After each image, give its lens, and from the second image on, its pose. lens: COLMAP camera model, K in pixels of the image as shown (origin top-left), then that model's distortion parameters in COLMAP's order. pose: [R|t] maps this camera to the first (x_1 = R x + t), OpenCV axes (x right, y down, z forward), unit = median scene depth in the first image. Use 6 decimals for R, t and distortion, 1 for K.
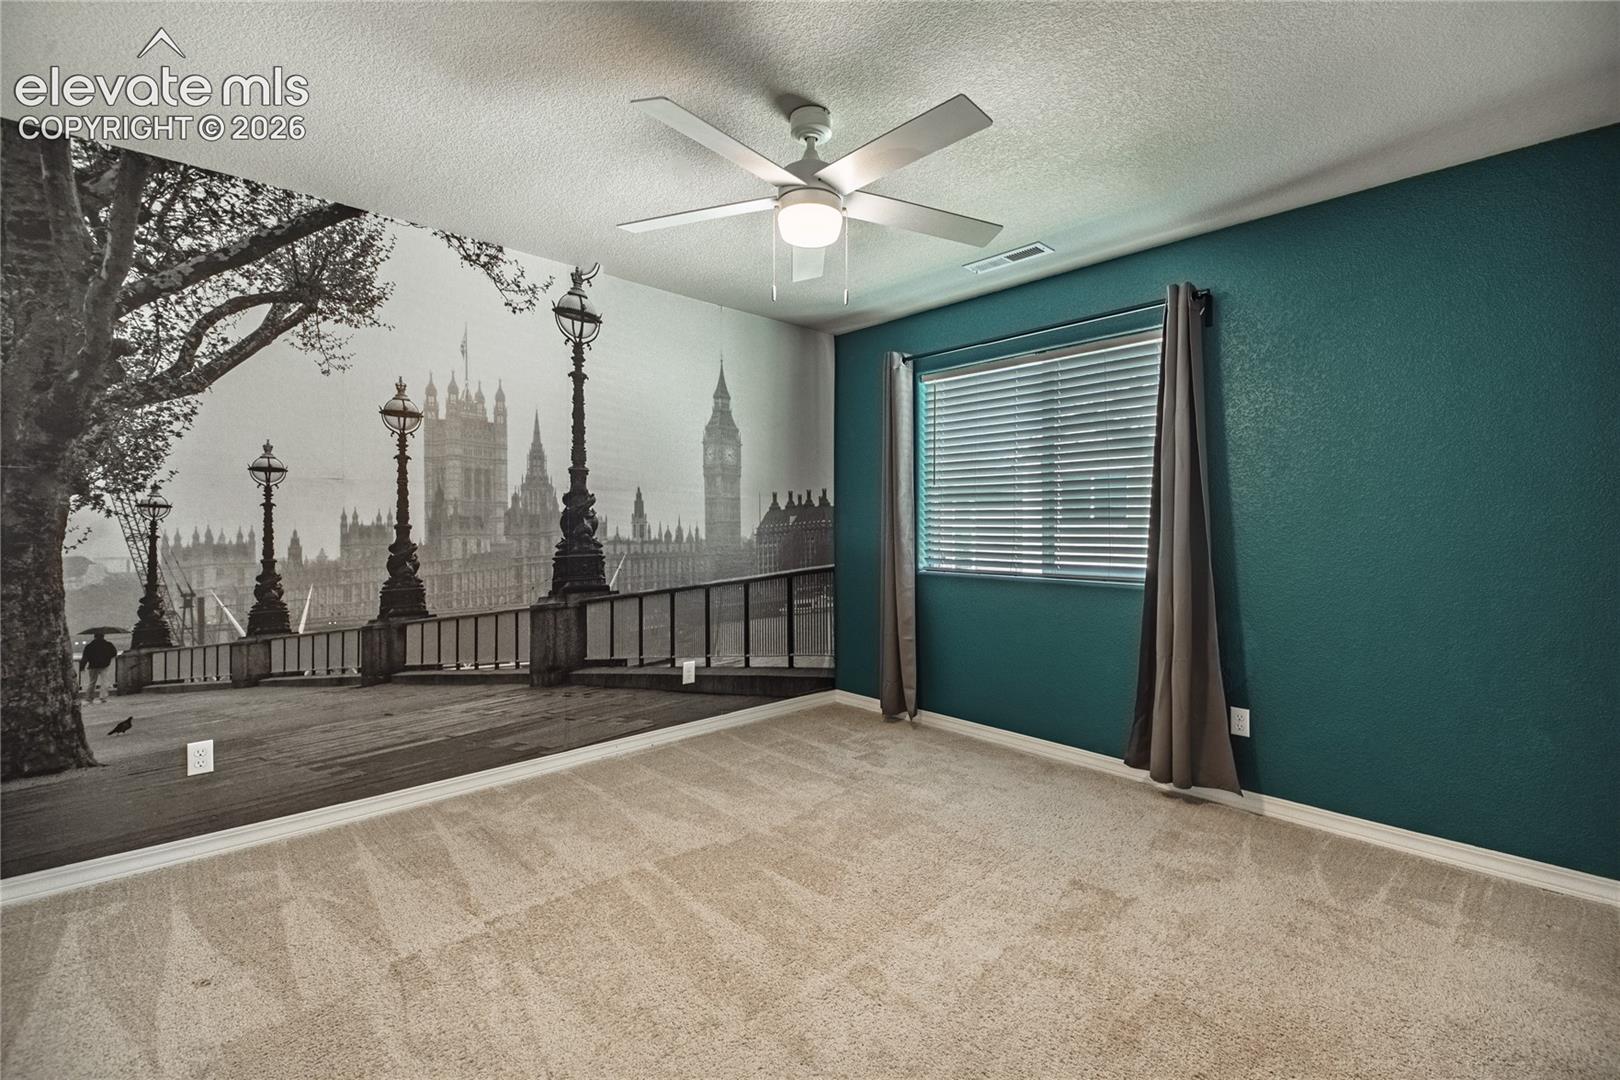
lens RADIAL K [[727.9, 0, 813.6], [0, 727.9, 538.4], [0, 0, 1]] dist [0.015380, -0.003602]
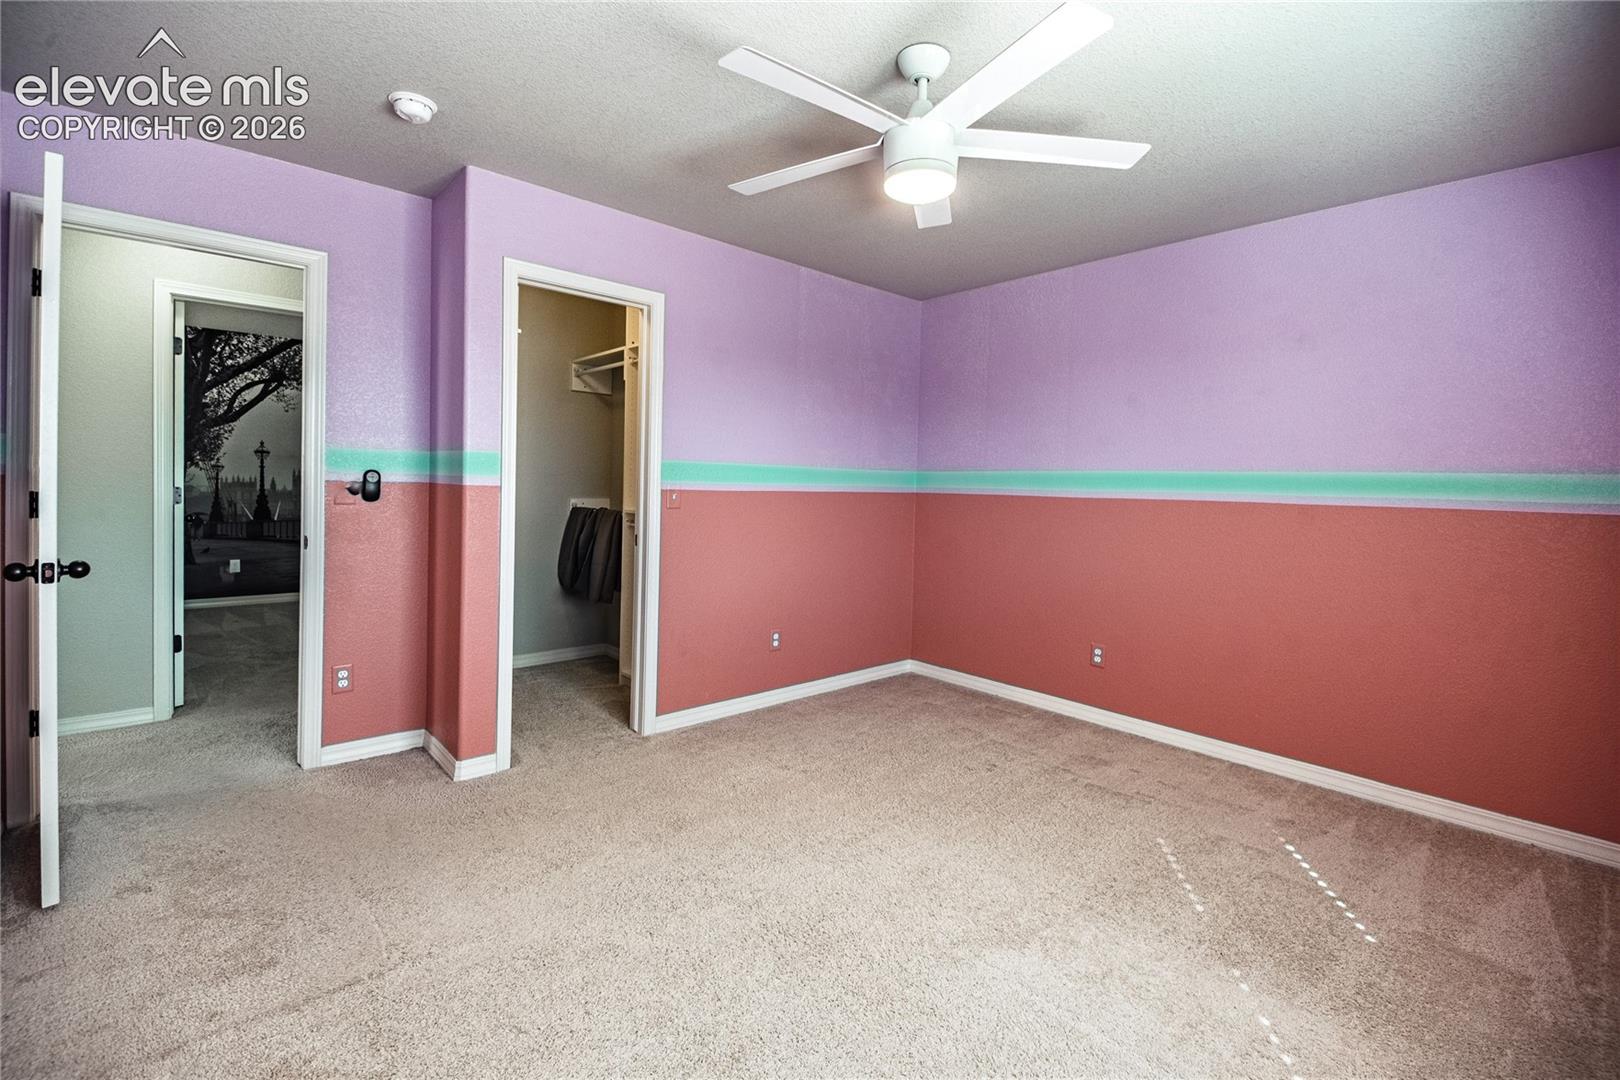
lens RADIAL K [[727.9, 0, 814.5], [0, 727.9, 504.6], [0, 0, 1]] dist [0.015380, -0.003602]
pose [[0.999138, 0.022438, -0.034930, 1.225562], [-0.021561, 0.999448, 0.025294, -0.020213], [0.035478, -0.024519, 0.999070, -1.428755]]
